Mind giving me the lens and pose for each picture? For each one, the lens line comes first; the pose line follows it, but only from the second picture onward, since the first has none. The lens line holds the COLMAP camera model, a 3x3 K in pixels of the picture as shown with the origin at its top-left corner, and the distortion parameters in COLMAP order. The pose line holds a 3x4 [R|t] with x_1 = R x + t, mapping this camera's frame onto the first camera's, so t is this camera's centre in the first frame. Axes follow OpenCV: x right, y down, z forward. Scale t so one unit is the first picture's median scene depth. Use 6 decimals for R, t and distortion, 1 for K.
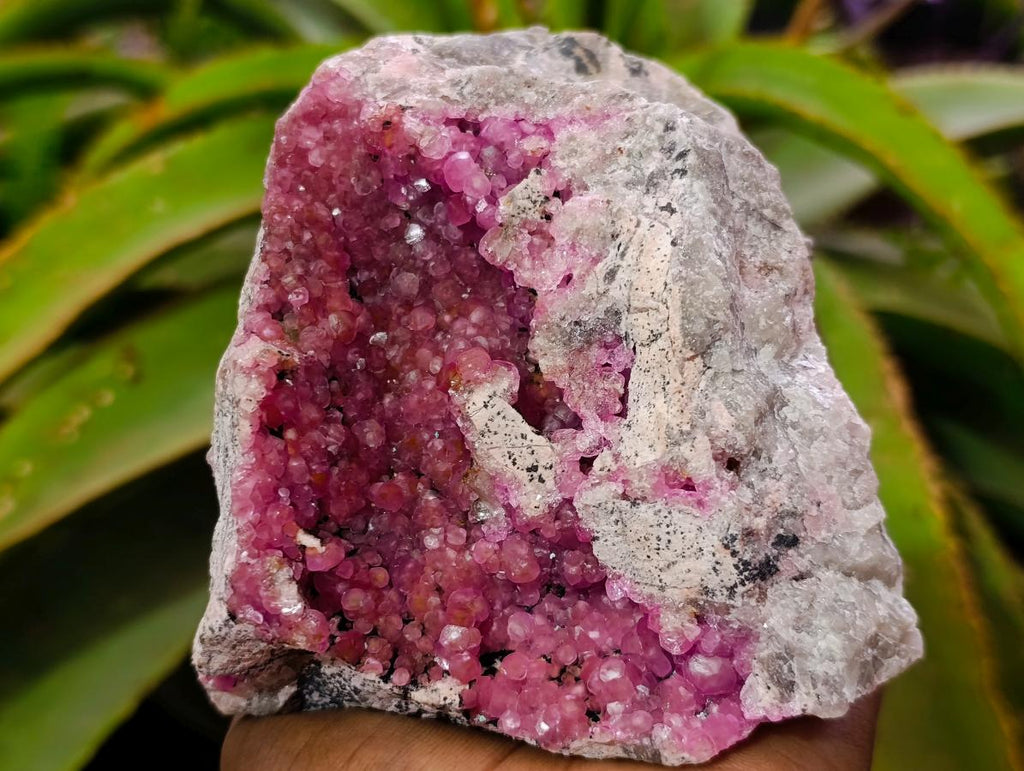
lens RADIAL K [[1510.9, 0, 512.0], [0, 1510.9, 385.5], [0, 0, 1]] dist [0.295094, -2.064696]
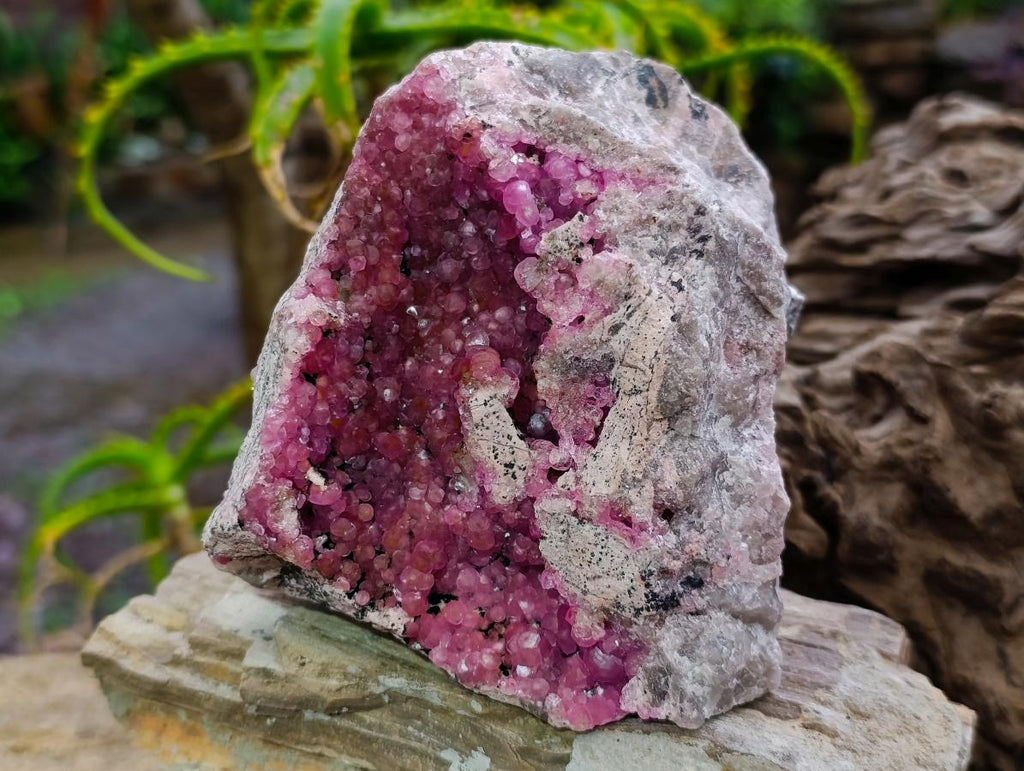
lens RADIAL K [[1461.8, 0, 505.5], [0, 1461.8, 380.5], [0, 0, 1]] dist [0.272999, -1.685657]
pose [[0.965821, 0.259122, 0.006817, -0.014874], [-0.256319, 0.950794, 0.174043, -0.211279], [0.038617, -0.169842, 0.984714, -0.136799]]
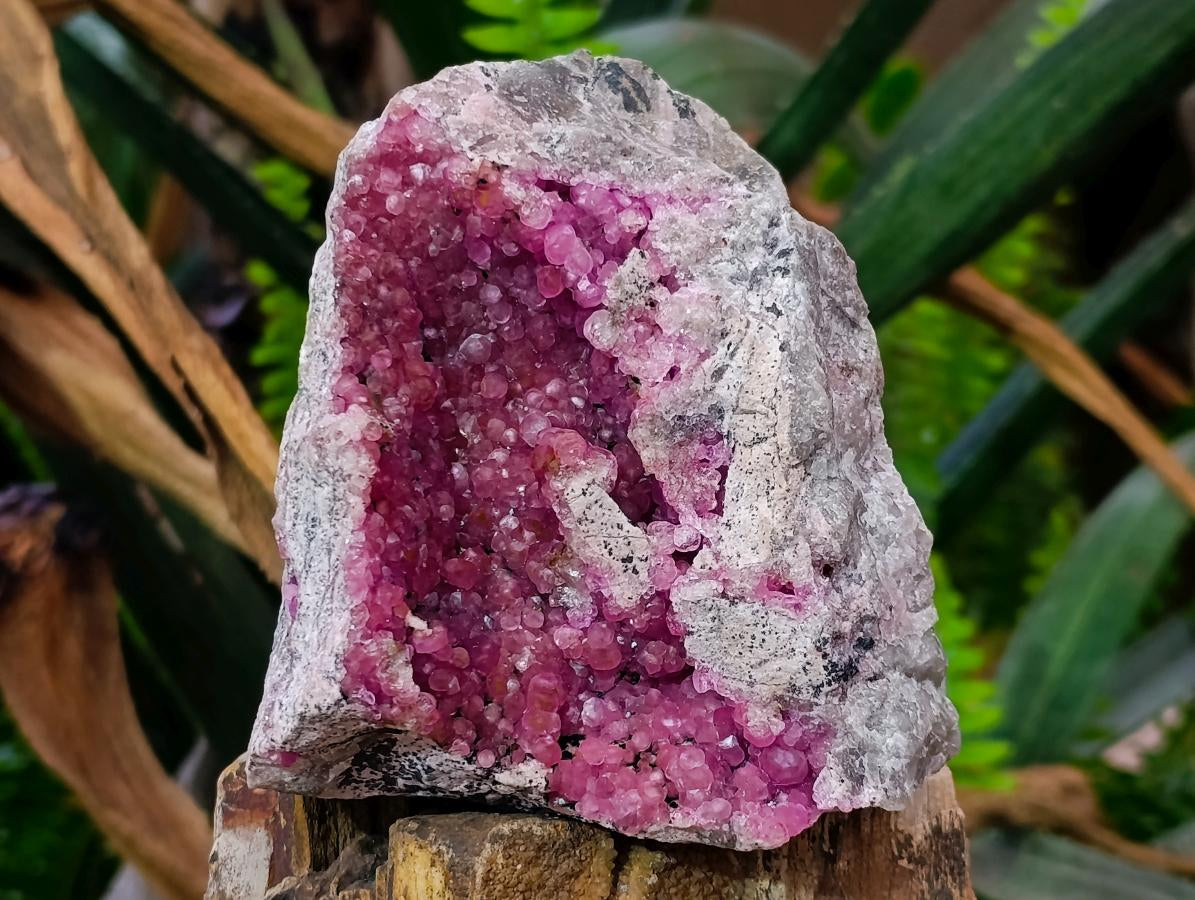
lens RADIAL K [[2616.6, 0, 597.5], [0, 2616.6, 450.0], [0, 0, 1]] dist [0.247543, -0.006572]
pose [[0.954310, 0.062131, 0.292288, -0.517037], [-0.089971, 0.992498, 0.082778, -0.159014], [-0.284953, -0.105293, 0.952741, -0.641545]]
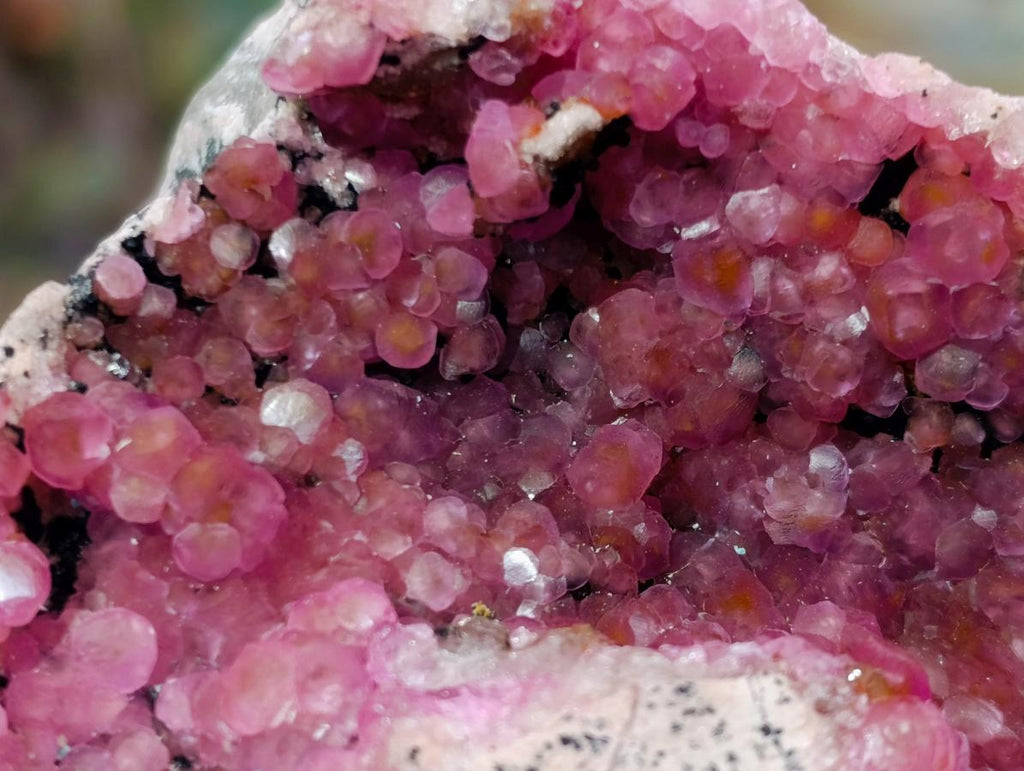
lens RADIAL K [[3007.9, 0, 531.2], [0, 3007.9, 346.8], [0, 0, 1]] dist [0.265949, -0.190705]
pose [[-0.352251, 0.829080, -0.434218, 0.212679], [-0.929509, -0.255761, 0.265707, -0.090206], [0.109236, 0.497204, 0.860729, 0.405939]]
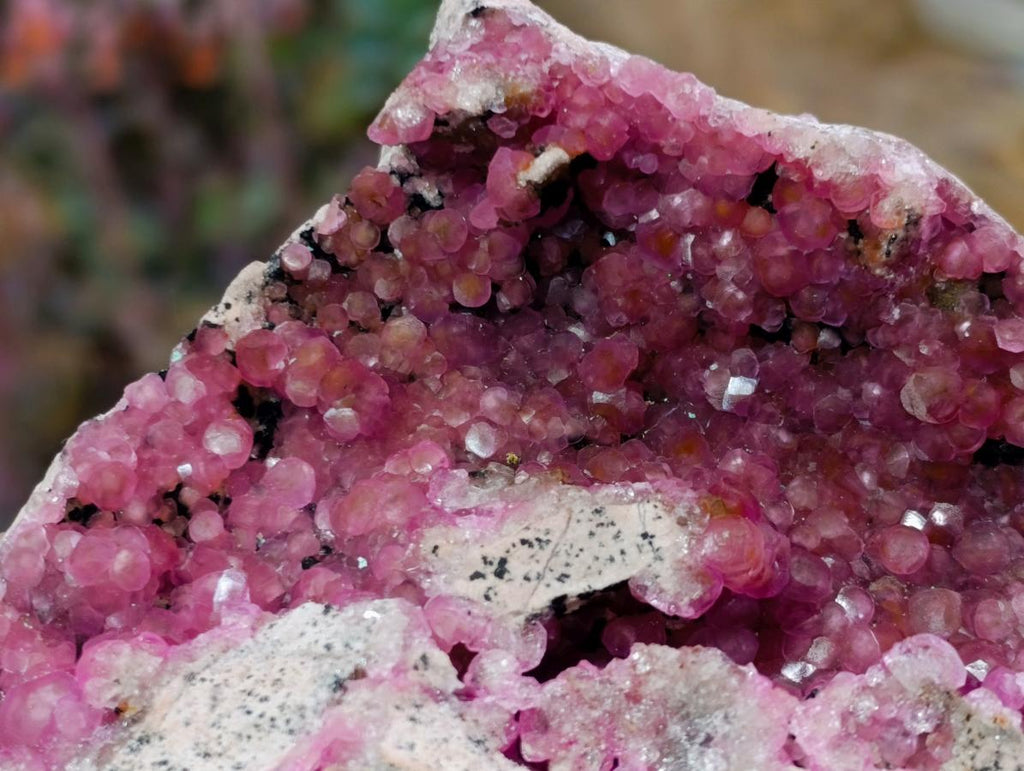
lens RADIAL K [[2906.5, 0, 513.9], [0, 2906.5, 318.2], [0, 0, 1]] dist [0.342801, -2.111625]
pose [[-0.420872, 0.868511, -0.261830, 0.206082], [-0.842211, -0.266904, 0.468447, -0.411433], [0.336968, 0.417672, 0.843802, 0.086116]]
